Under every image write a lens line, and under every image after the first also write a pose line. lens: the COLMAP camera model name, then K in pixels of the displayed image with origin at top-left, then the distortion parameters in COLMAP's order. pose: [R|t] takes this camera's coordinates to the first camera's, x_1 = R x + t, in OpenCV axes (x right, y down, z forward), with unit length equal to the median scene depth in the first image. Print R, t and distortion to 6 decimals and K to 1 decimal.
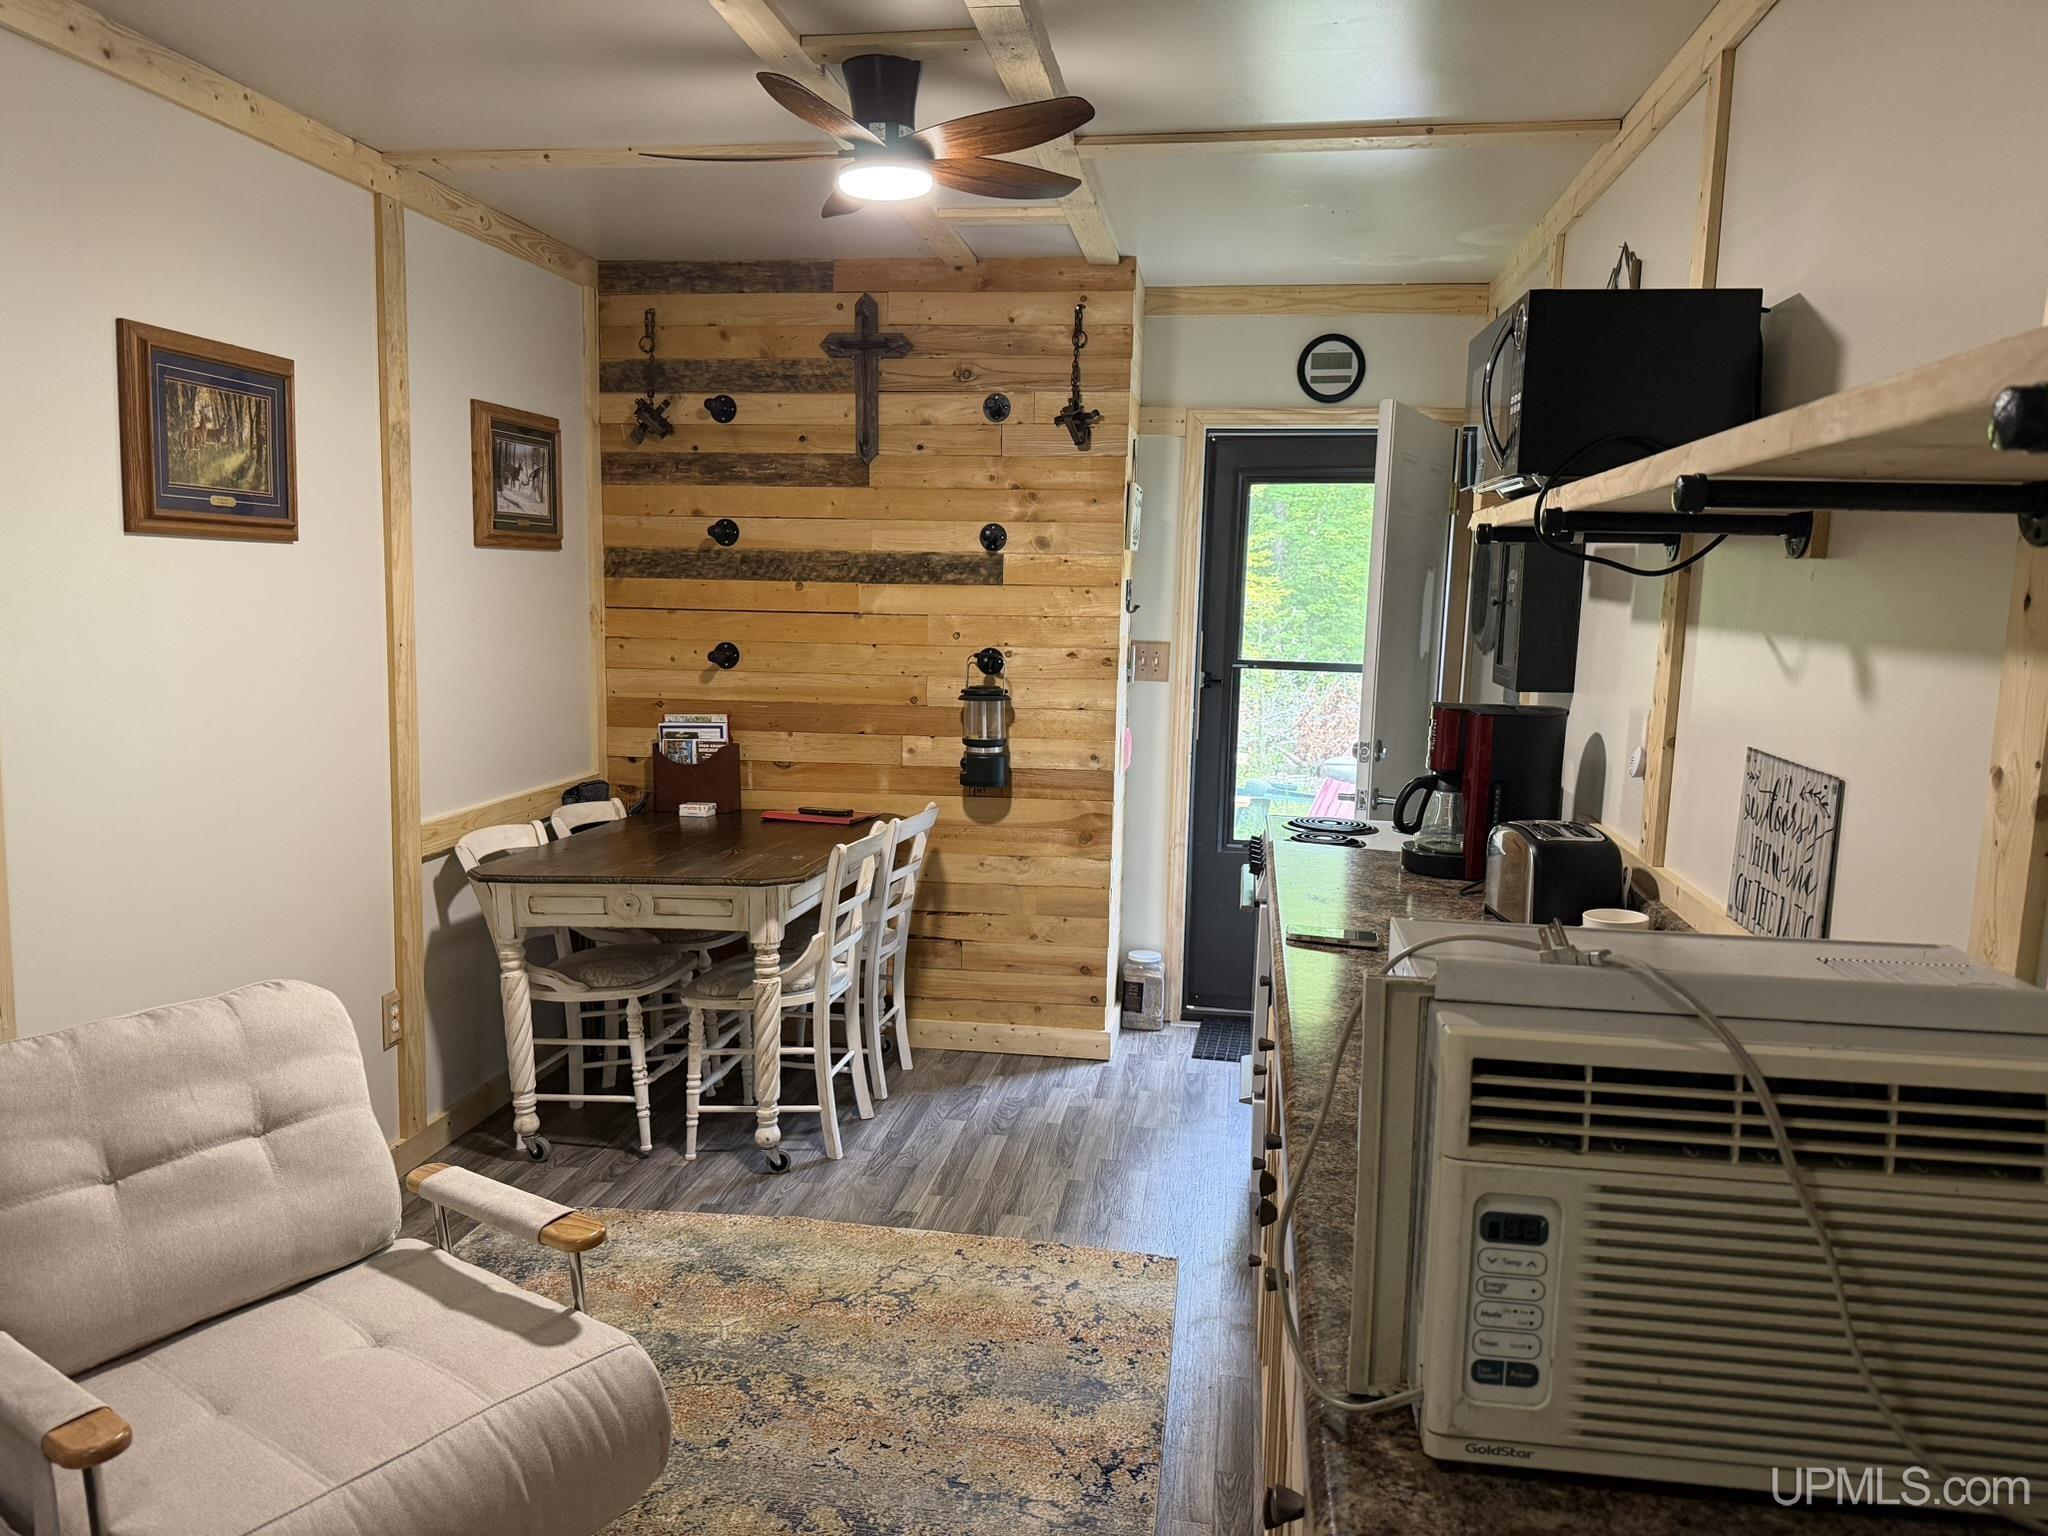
lens RADIAL K [[1442.5, 0, 1024.0], [0, 1442.5, 768.0], [0, 0, 1]] dist [0.140746, -0.152883]
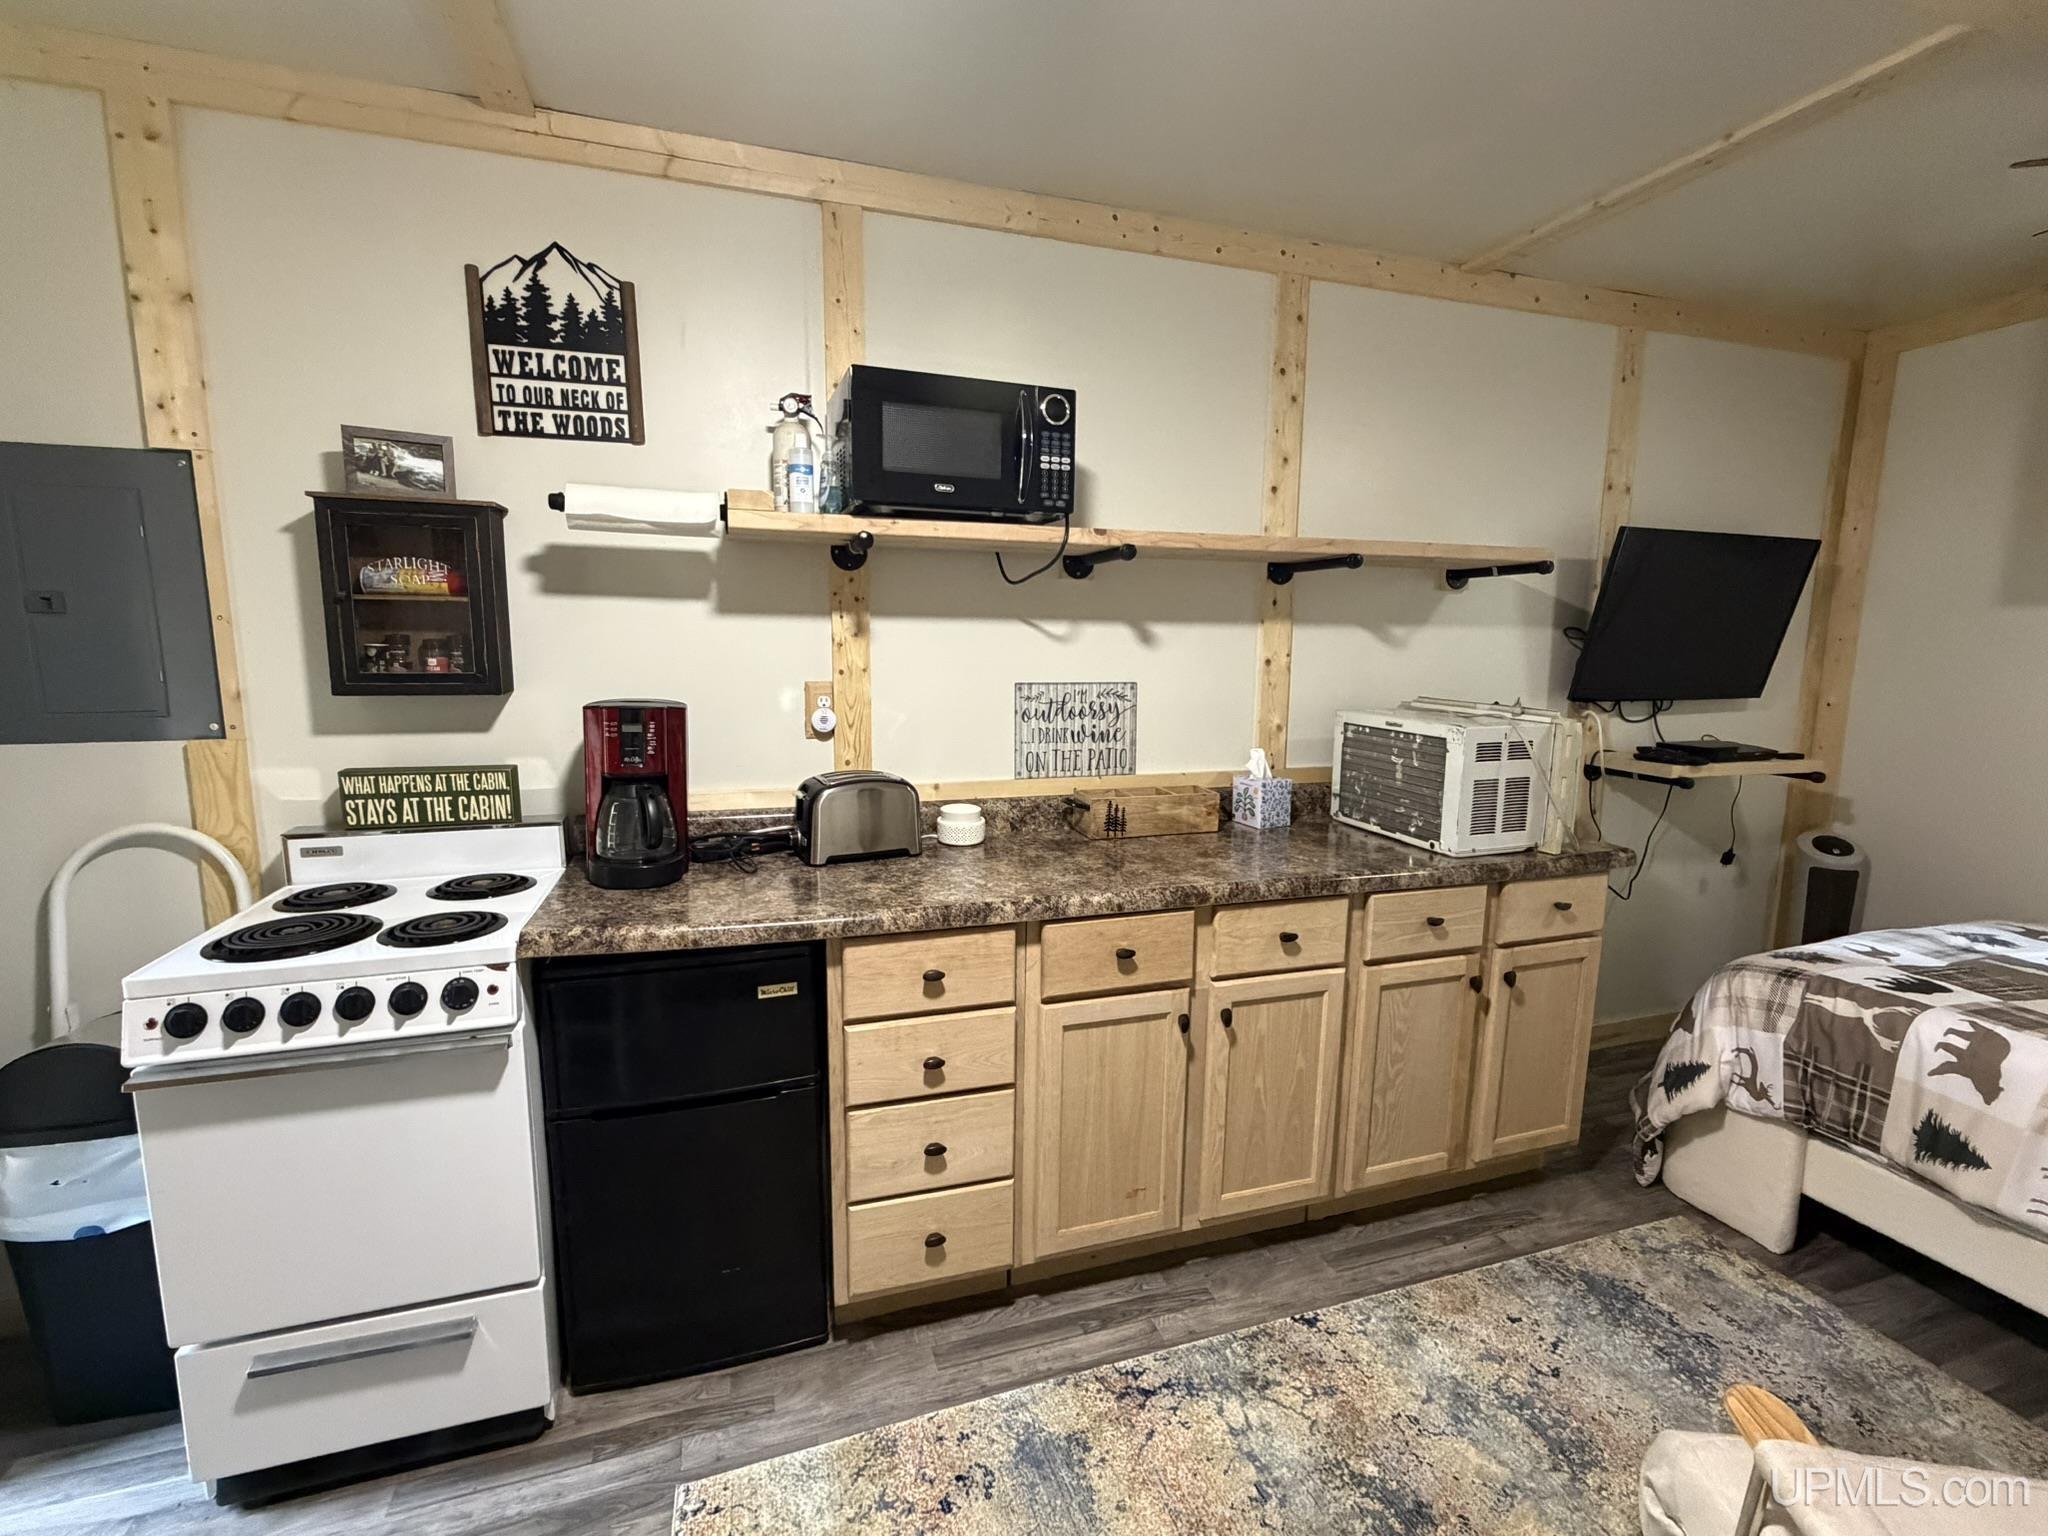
lens RADIAL K [[899.9, 0, 1024.0], [0, 899.9, 768.0], [0, 0, 1]] dist [-0.002308, -0.000482]
pose [[-0.452476, -0.151576, 0.878800, -0.167512], [0.092739, 0.972108, 0.215419, -0.051160], [-0.886941, 0.178971, -0.425799, 0.514040]]
